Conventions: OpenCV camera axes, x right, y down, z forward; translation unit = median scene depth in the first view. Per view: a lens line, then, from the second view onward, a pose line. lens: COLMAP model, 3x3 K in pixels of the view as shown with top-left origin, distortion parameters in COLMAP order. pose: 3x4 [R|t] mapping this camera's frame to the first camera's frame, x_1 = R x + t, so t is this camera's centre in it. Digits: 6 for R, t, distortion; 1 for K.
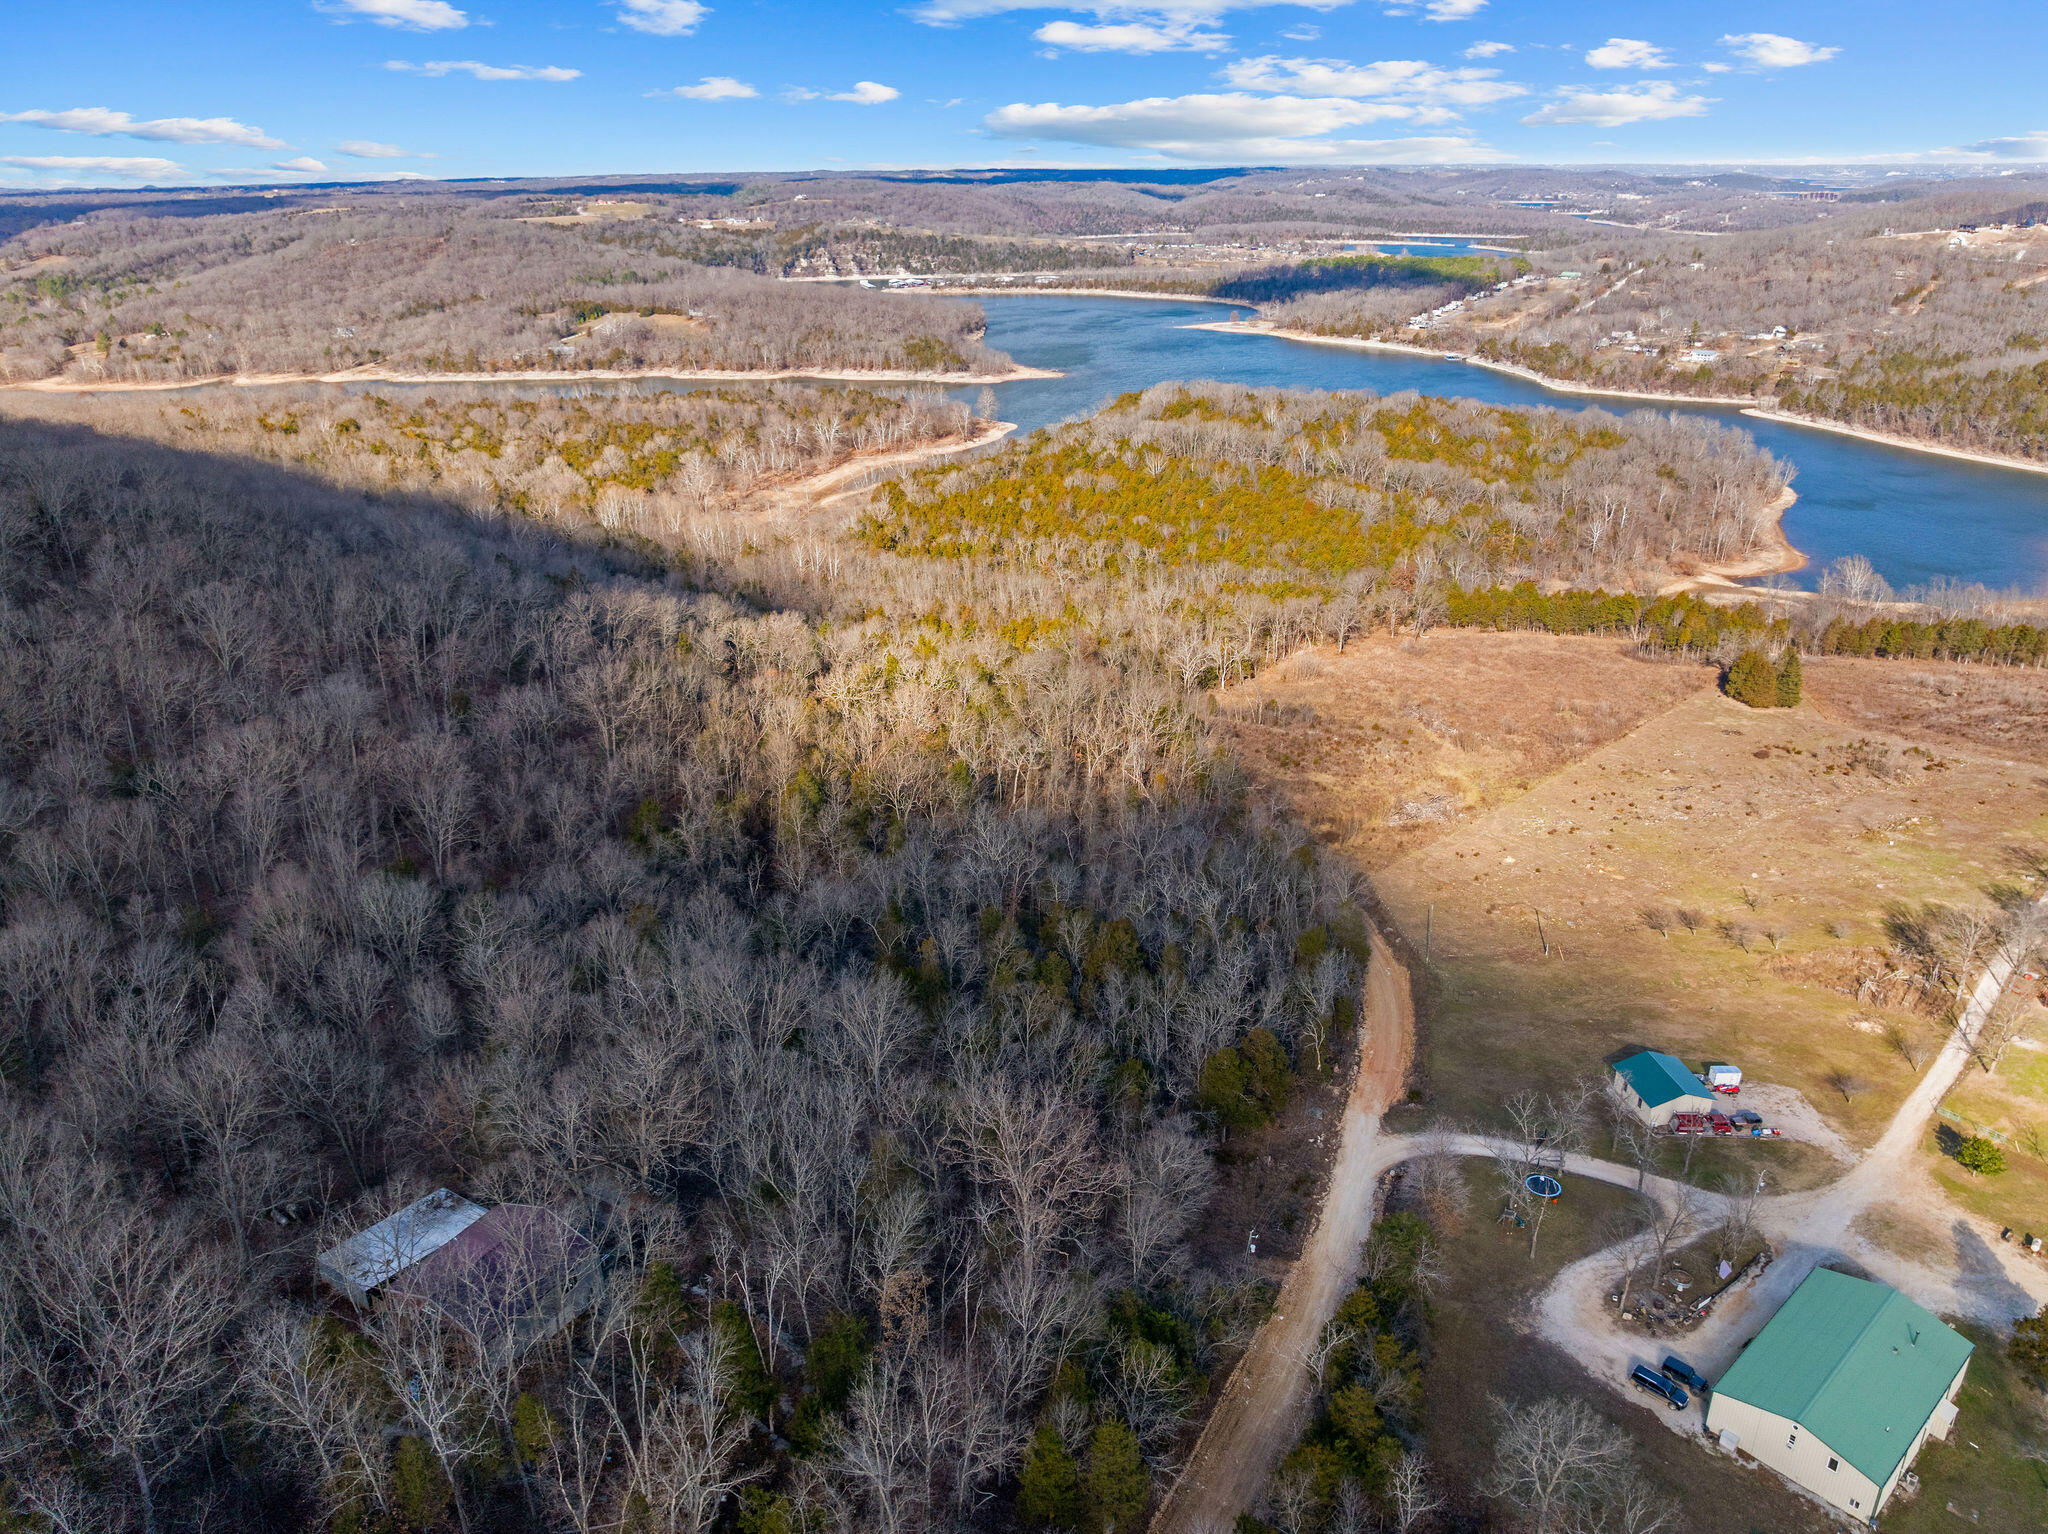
lens RADIAL K [[1443.2, 0, 1031.8], [0, 1443.2, 774.4], [0, 0, 1]] dist [-0.042769, 0.005891]
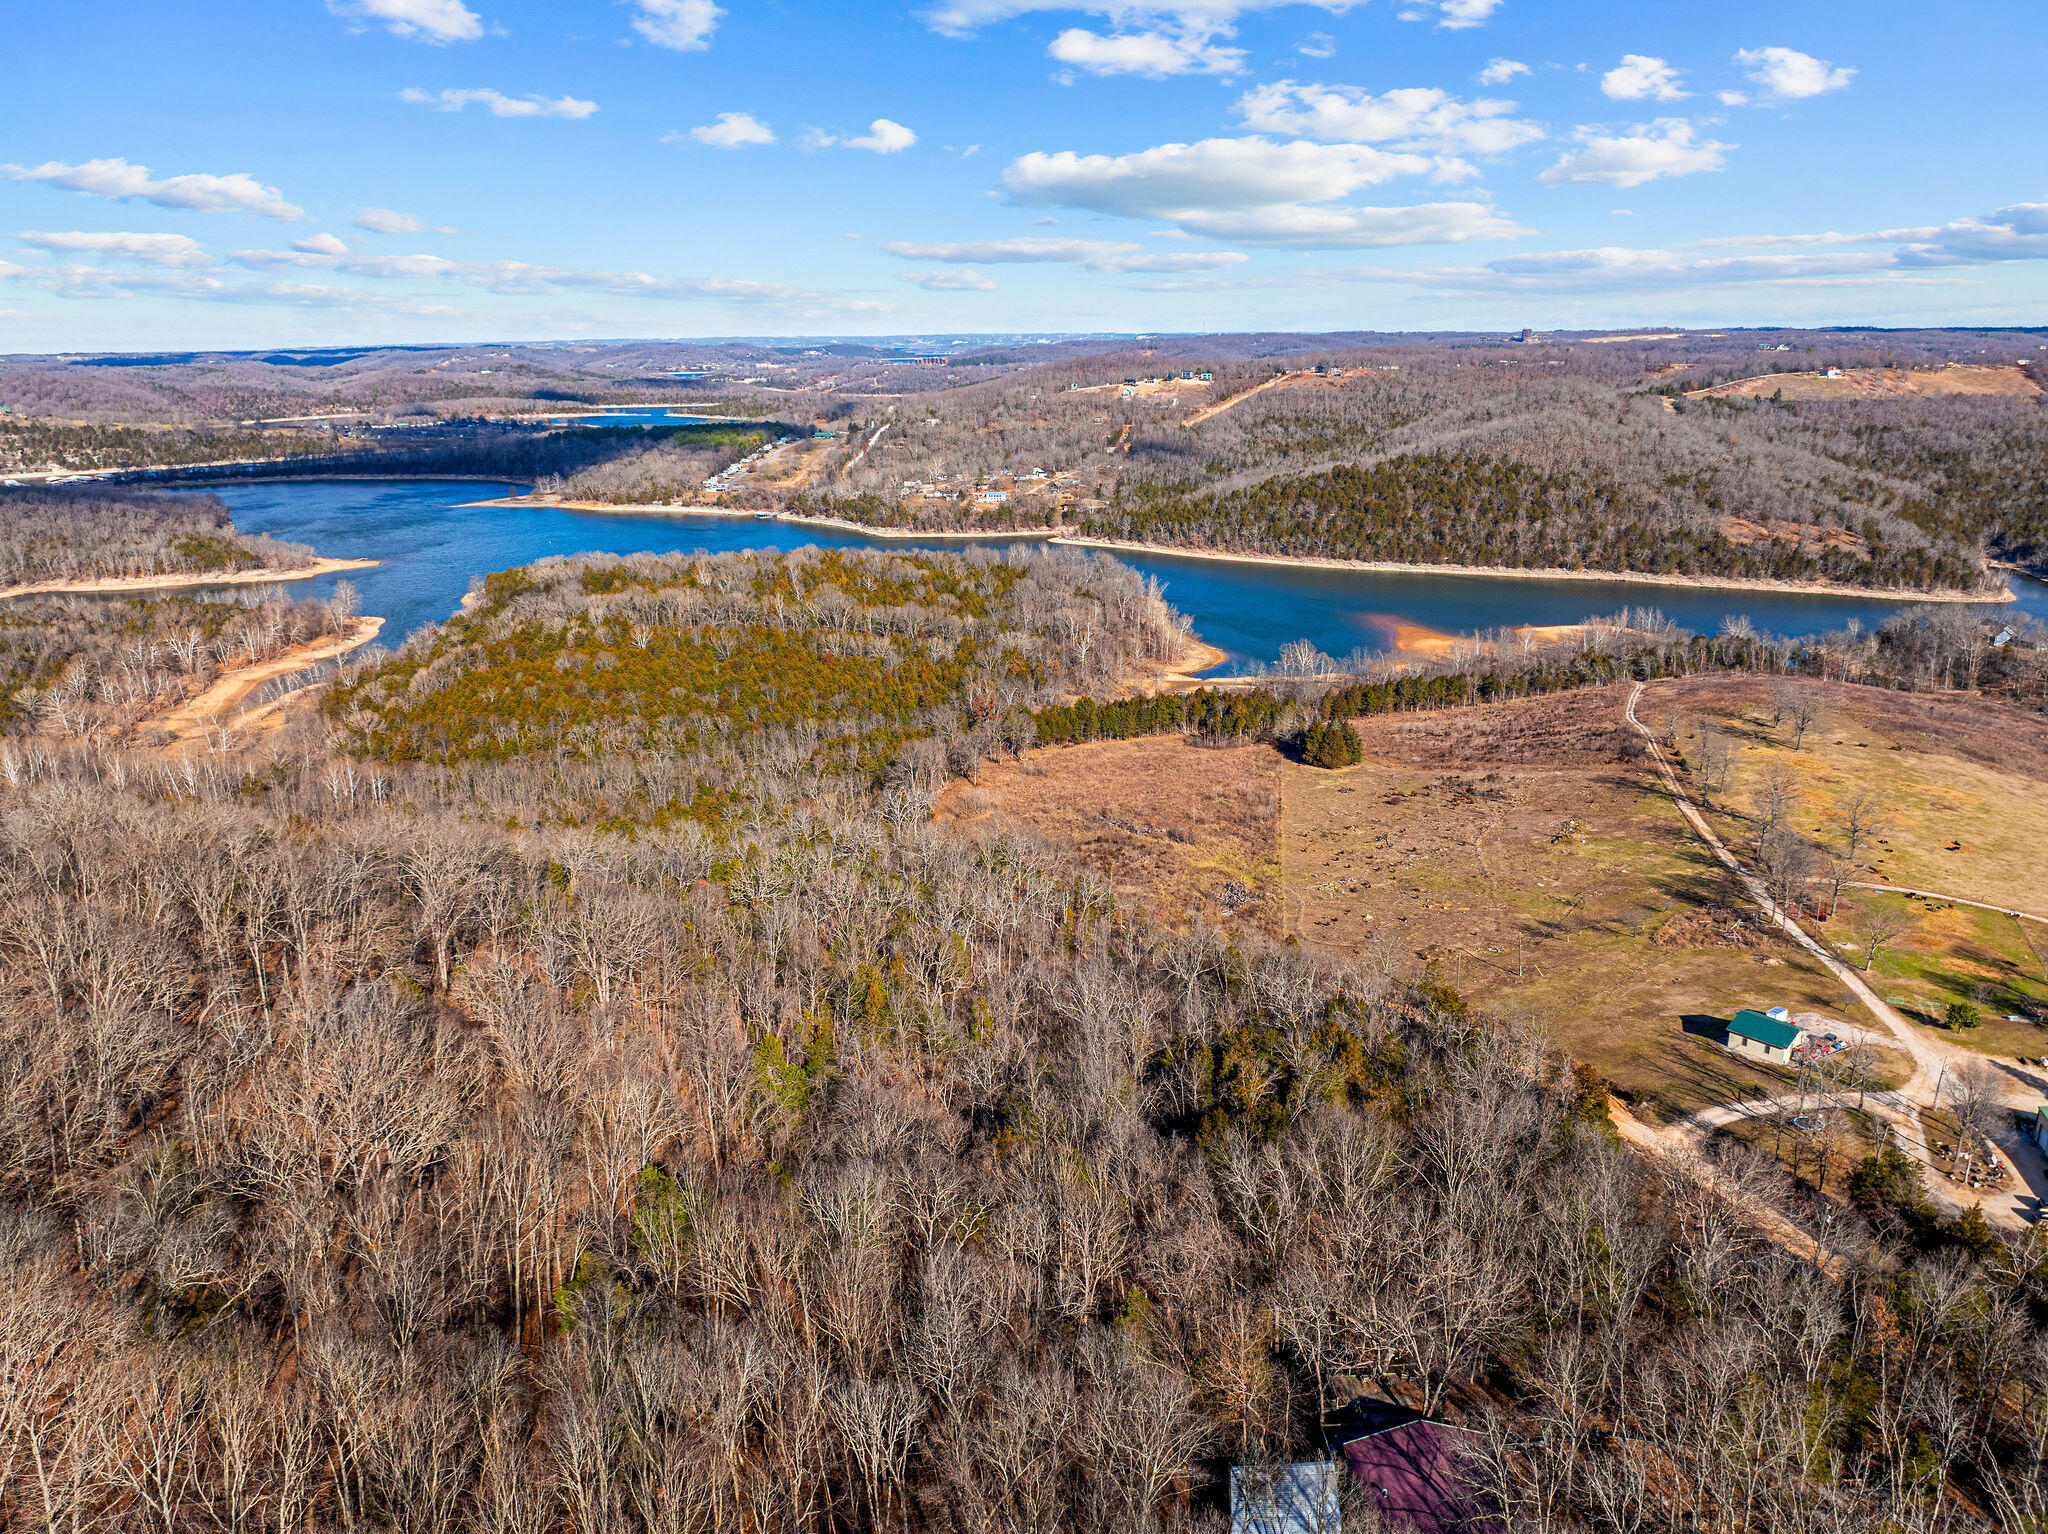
lens RADIAL K [[1443.2, 0, 1031.8], [0, 1443.2, 774.4], [0, 0, 1]] dist [-0.042769, 0.005891]
pose [[0.842515, -0.155088, 0.515865, -0.116866], [0.210943, 0.976165, -0.051042, -0.012342], [-0.495654, 0.151822, 0.855148, 0.035975]]
